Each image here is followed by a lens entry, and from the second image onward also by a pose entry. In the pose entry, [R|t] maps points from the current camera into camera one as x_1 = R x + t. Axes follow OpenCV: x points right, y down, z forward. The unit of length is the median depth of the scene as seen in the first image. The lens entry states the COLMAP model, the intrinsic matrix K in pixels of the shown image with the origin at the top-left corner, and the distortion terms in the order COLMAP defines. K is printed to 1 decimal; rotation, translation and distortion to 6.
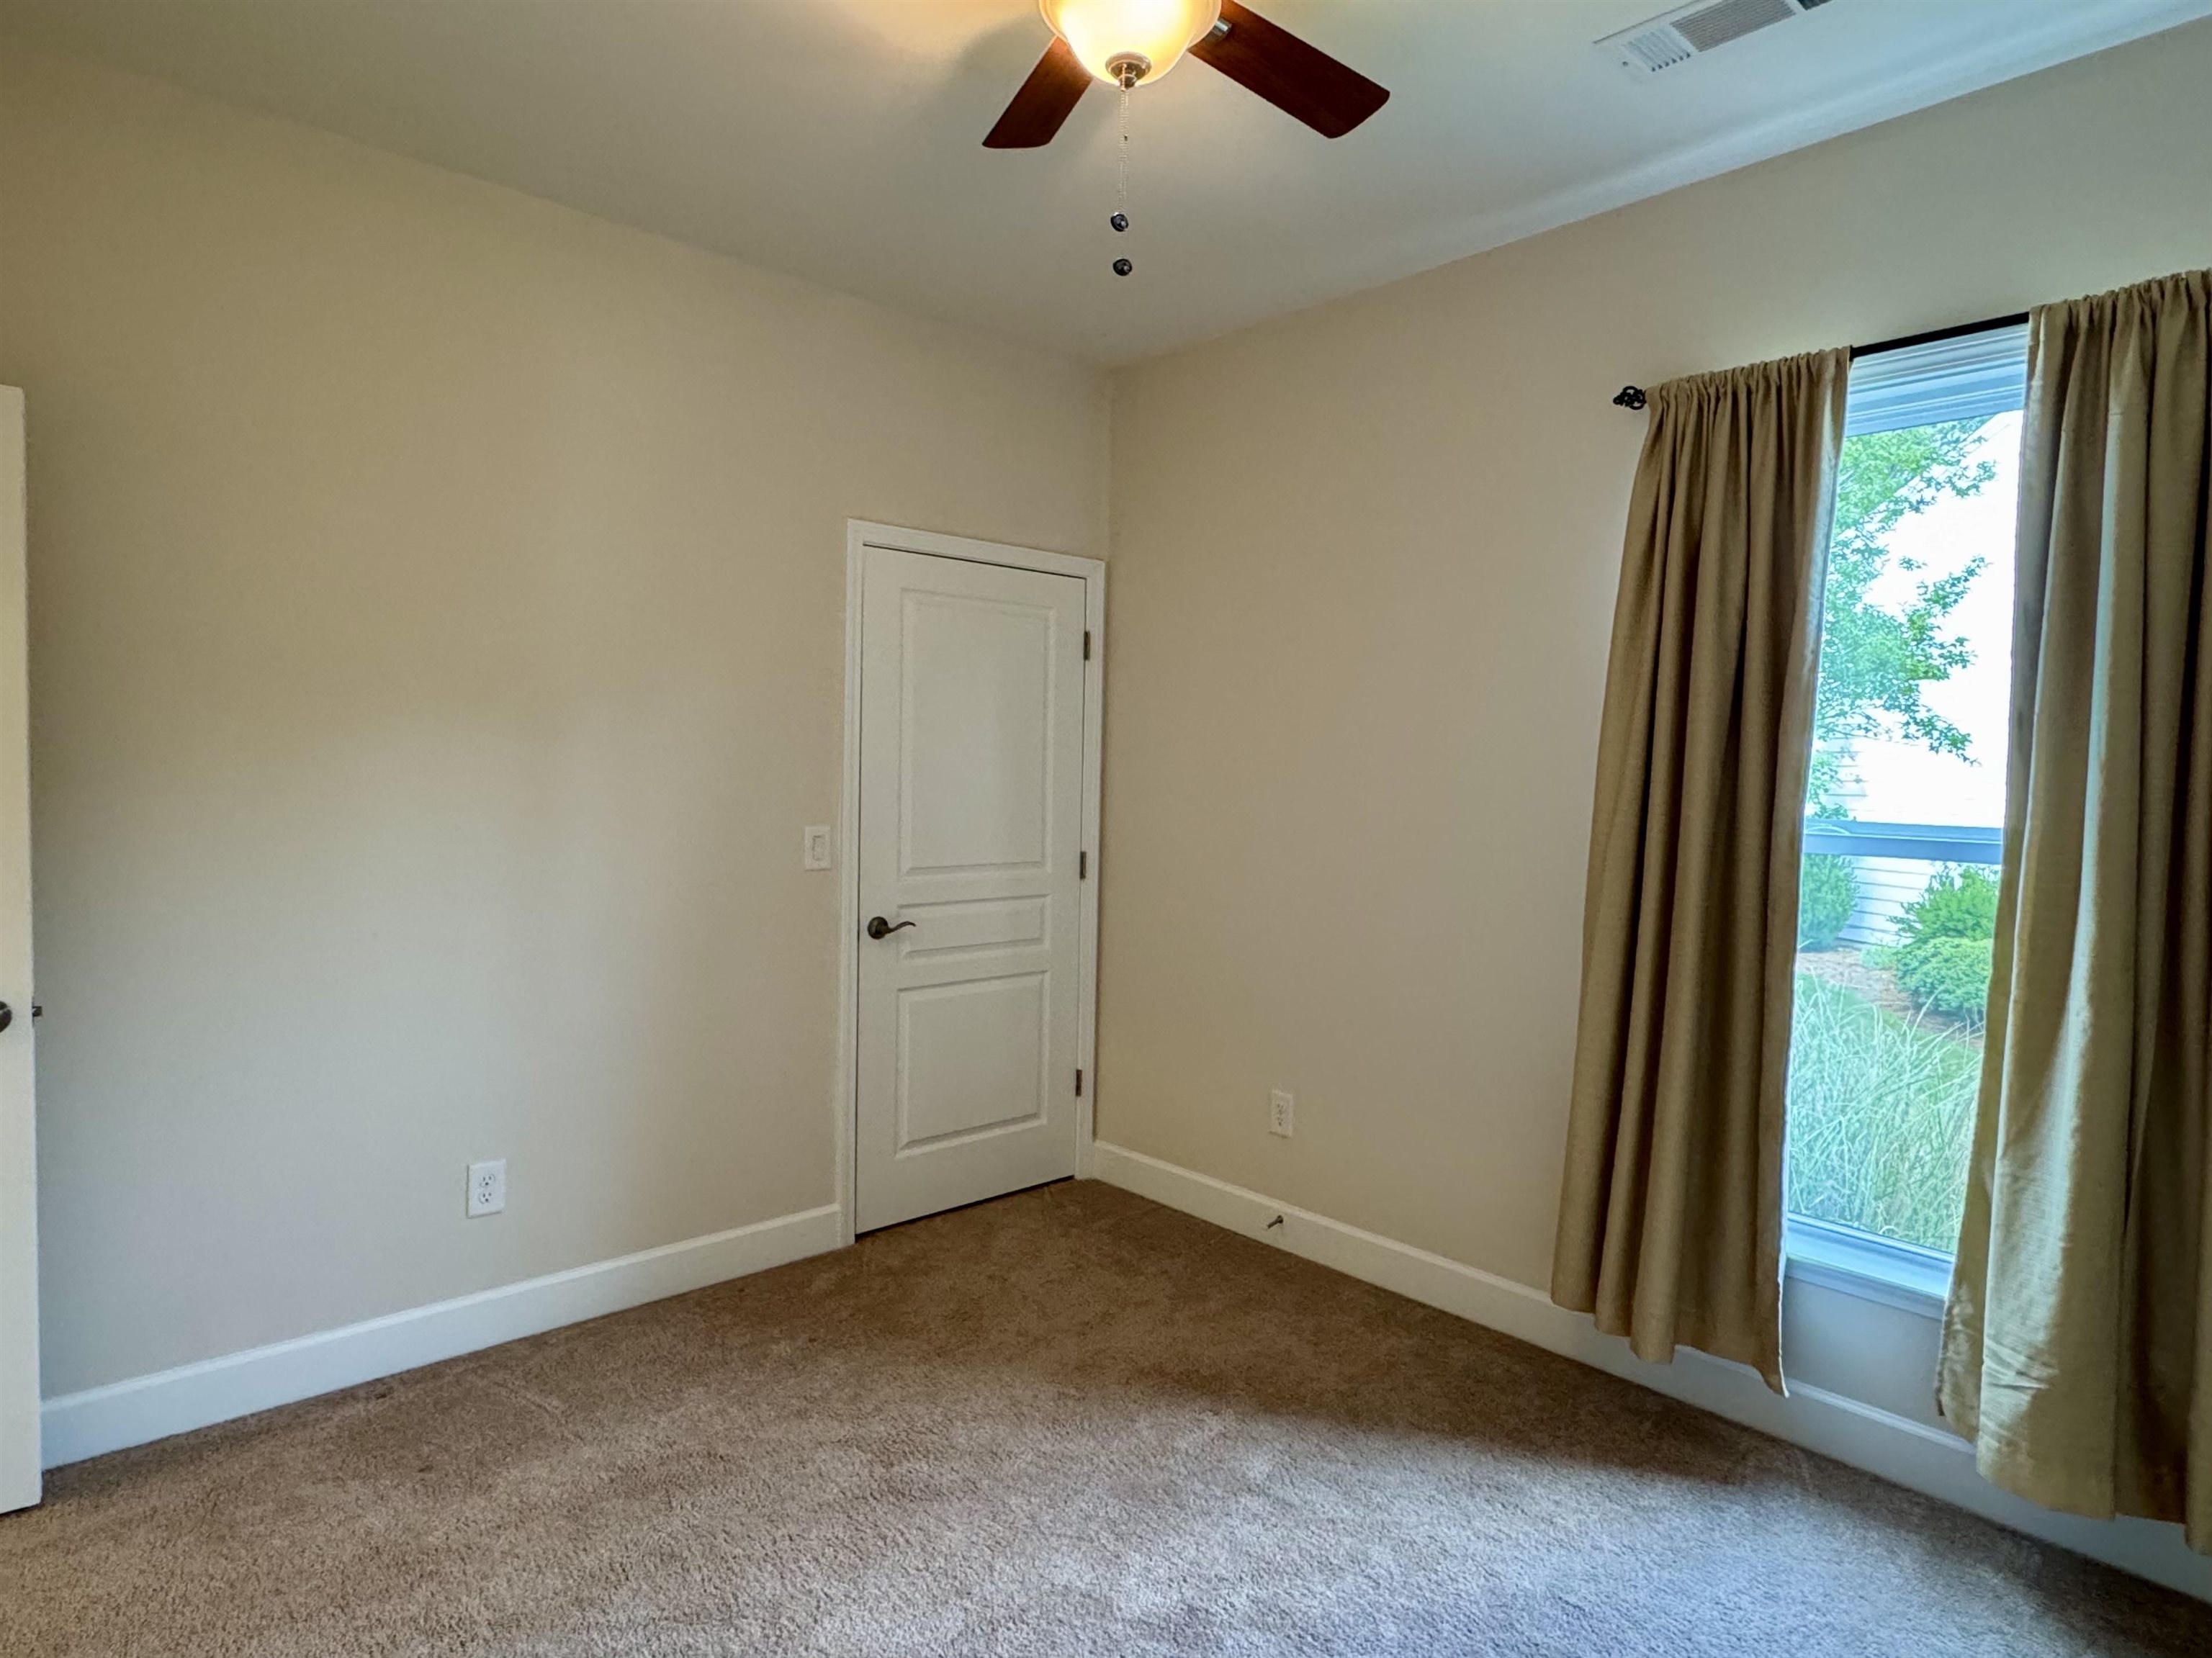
lens RADIAL K [[1246.0, 0, 1106.0], [0, 1246.0, 829.0], [0, 0, 1]] dist [0.002728, 0.001461]
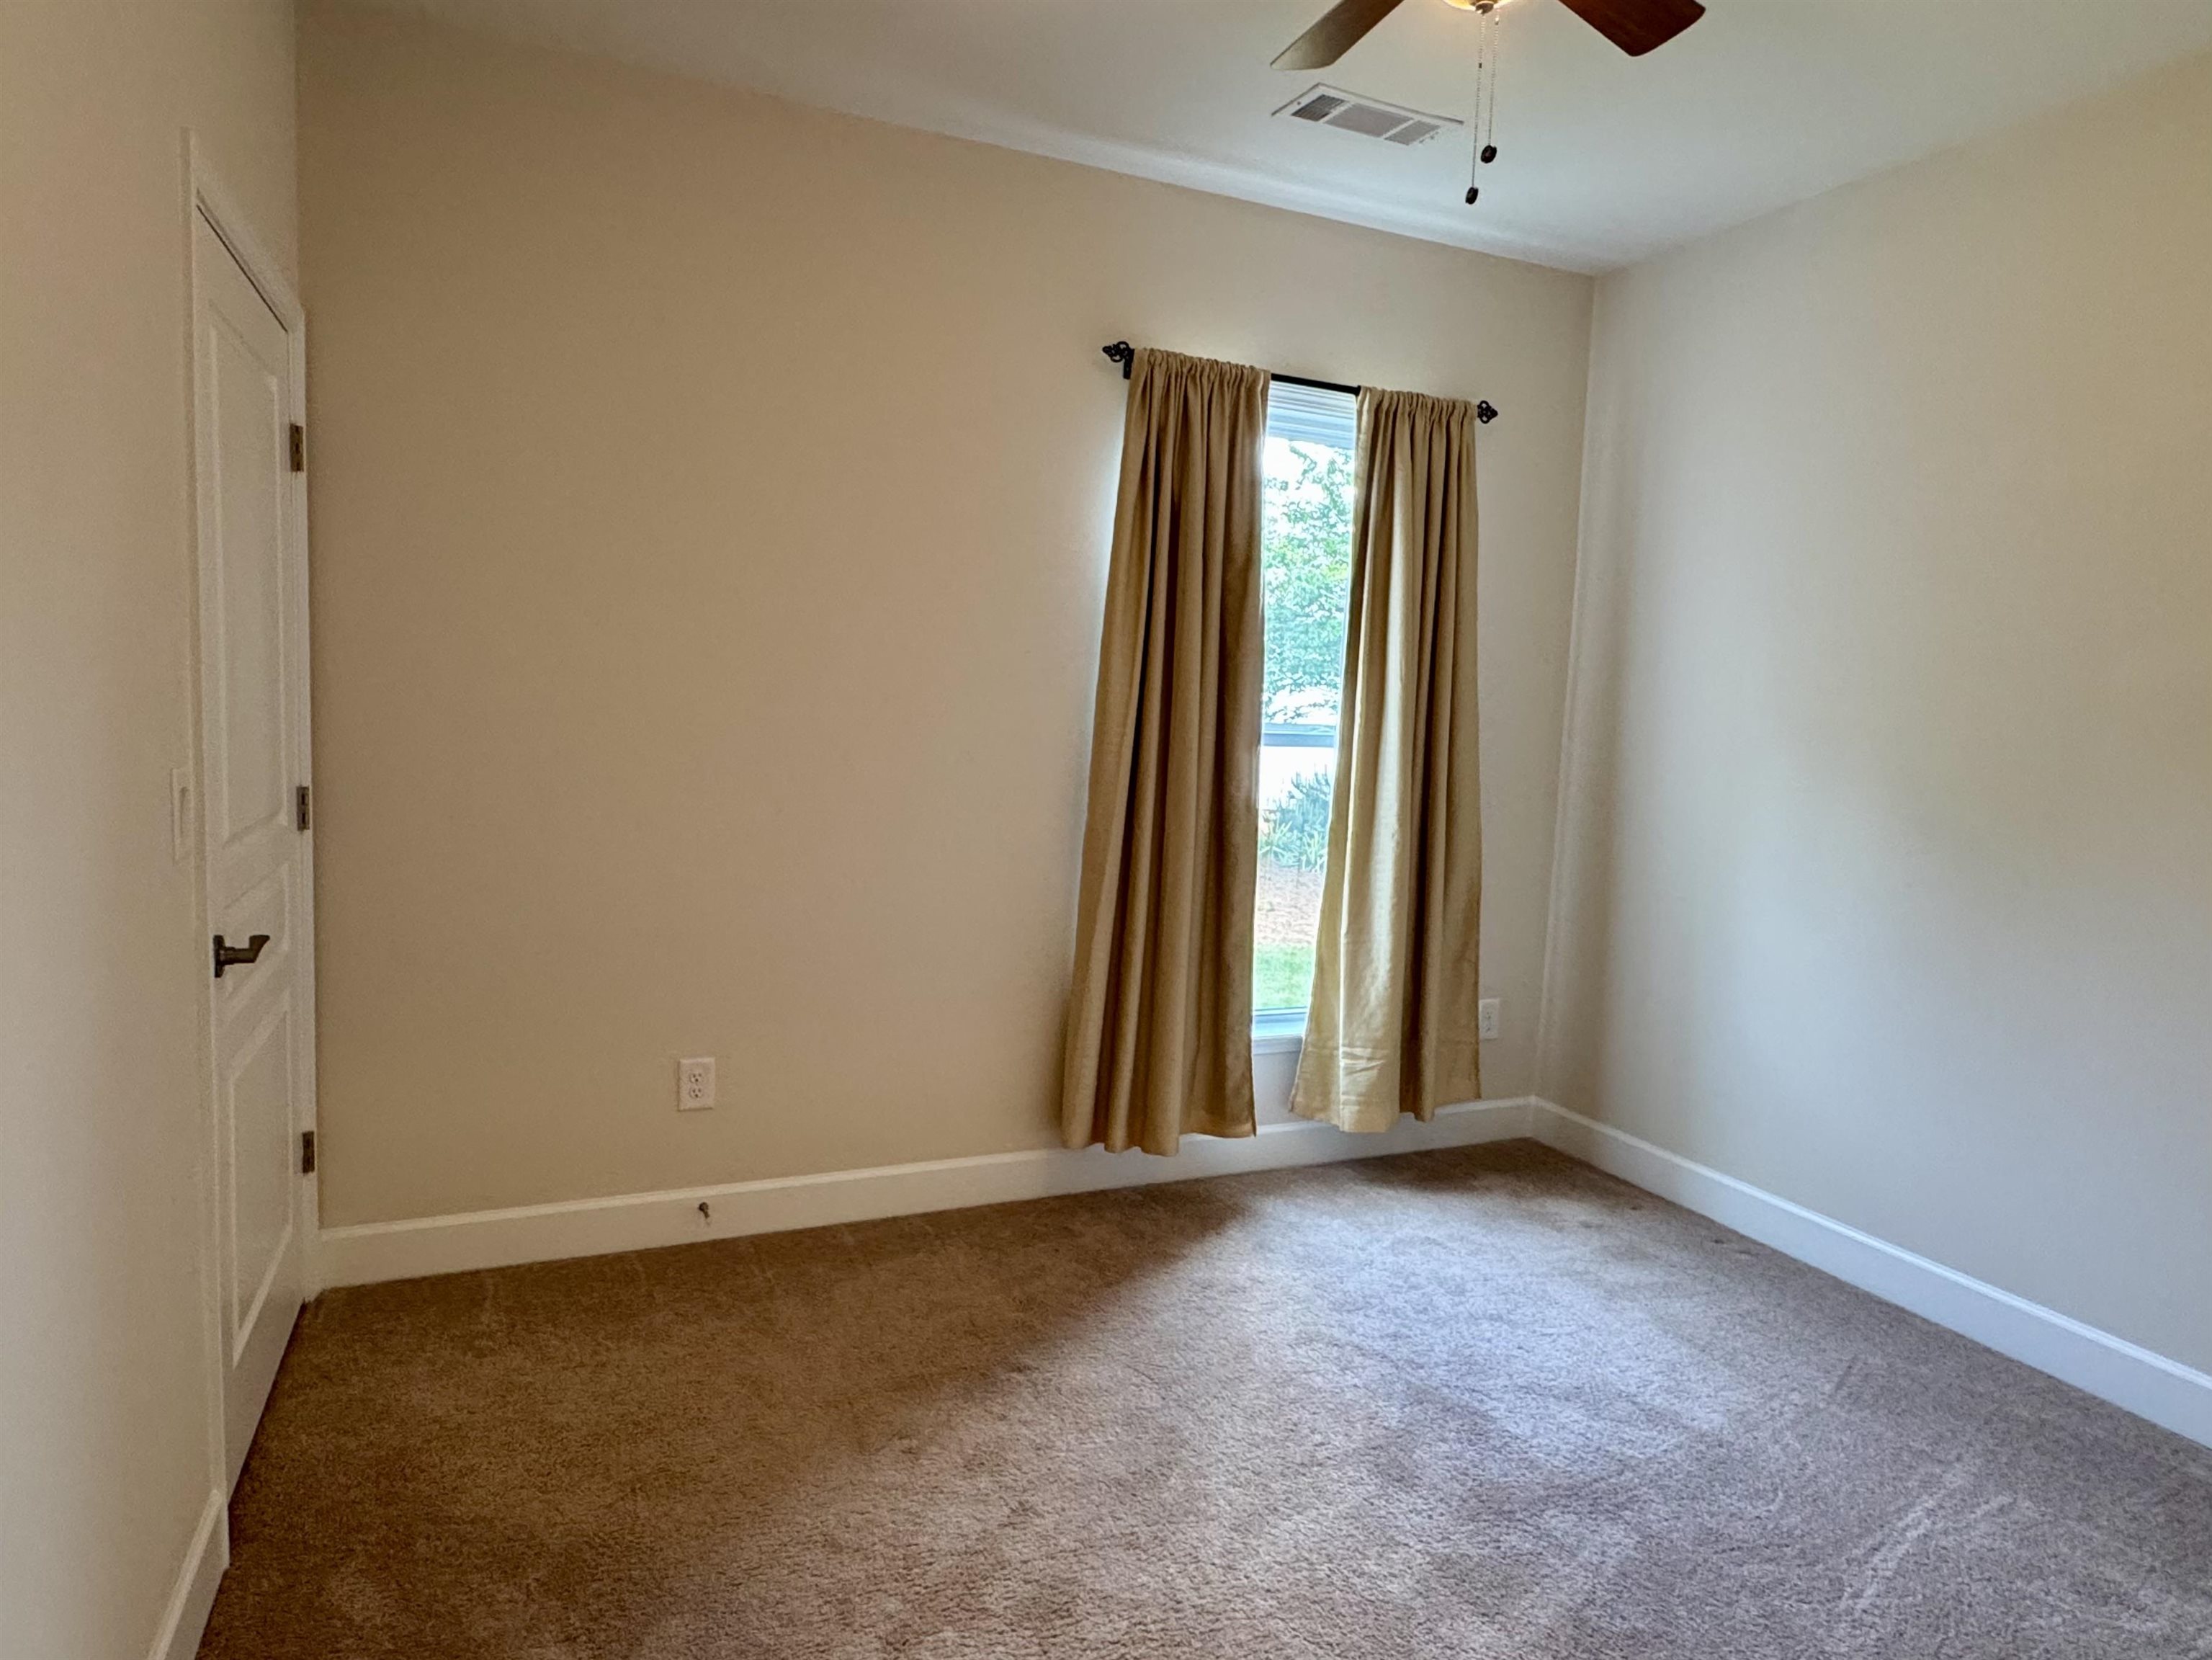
lens RADIAL K [[1295.4, 0, 1106.0], [0, 1295.4, 830.0], [0, 0, 1]] dist [-0.000944, 0.000286]
pose [[0.324513, -0.097793, 0.940812, -0.831770], [0.013097, 0.995010, 0.098909, -0.029717], [-0.945791, -0.019775, 0.324175, 0.692069]]
